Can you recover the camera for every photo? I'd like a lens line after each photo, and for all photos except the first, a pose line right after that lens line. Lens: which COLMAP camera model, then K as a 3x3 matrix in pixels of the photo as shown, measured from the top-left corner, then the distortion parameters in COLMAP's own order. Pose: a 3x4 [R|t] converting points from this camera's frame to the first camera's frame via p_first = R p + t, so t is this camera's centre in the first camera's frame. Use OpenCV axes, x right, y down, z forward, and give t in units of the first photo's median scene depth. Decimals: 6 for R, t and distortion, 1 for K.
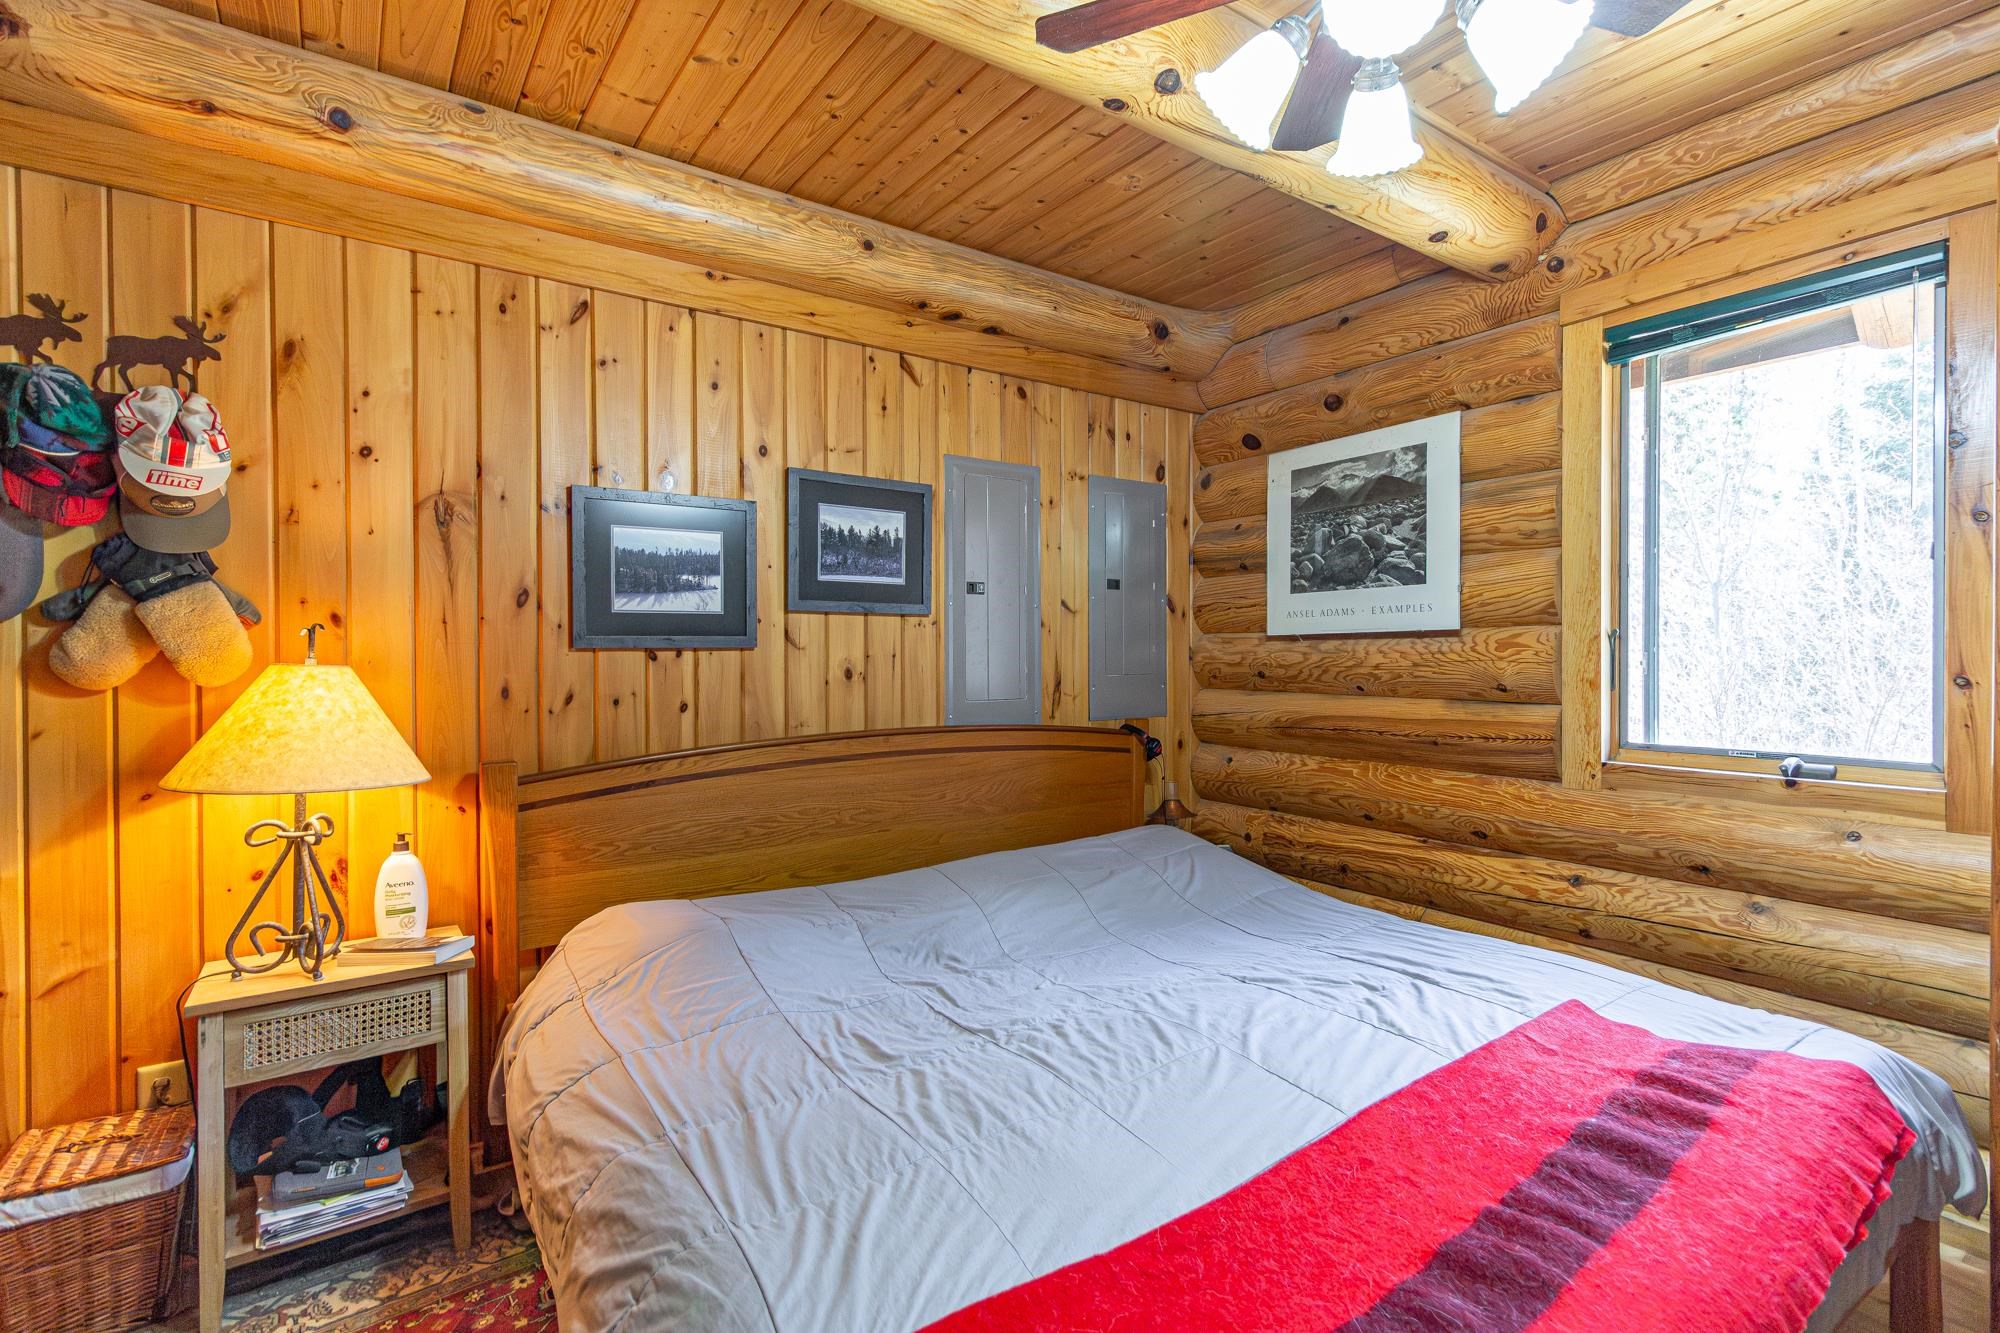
lens RADIAL K [[939.6, 0, 1036.5], [0, 939.6, 659.5], [0, 0, 1]] dist [-0.003916, 0.000954]
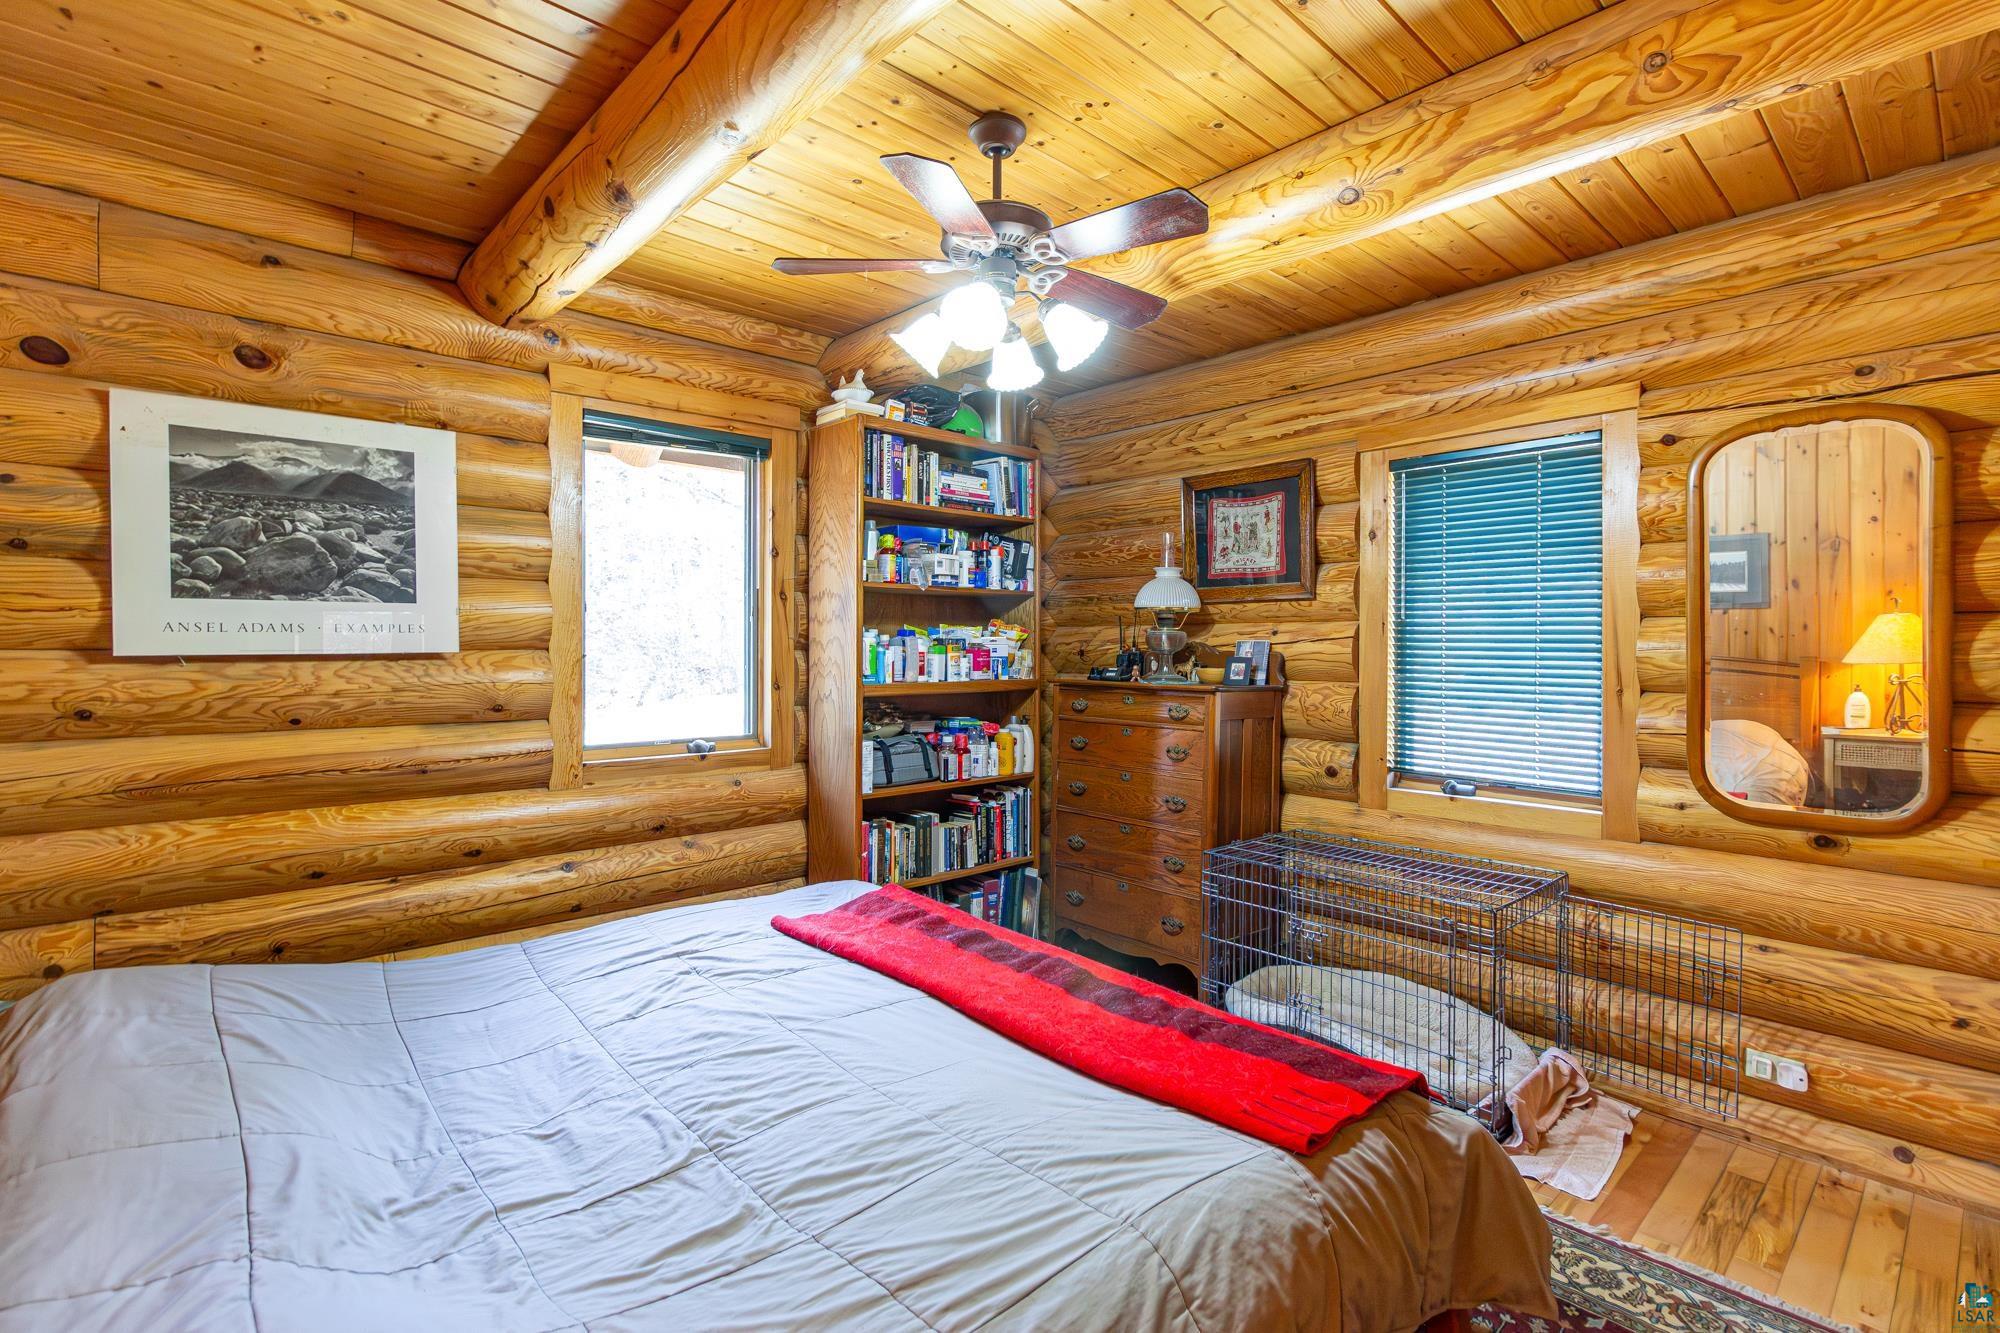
lens RADIAL K [[939.6, 0, 999.8], [0, 939.6, 654.2], [0, 0, 1]] dist [-0.003916, 0.000954]
pose [[-0.119538, -0.007275, 0.992803, -0.583123], [0.004189, 0.999961, 0.007832, -0.034410], [-0.992821, 0.005095, -0.119503, 0.528847]]
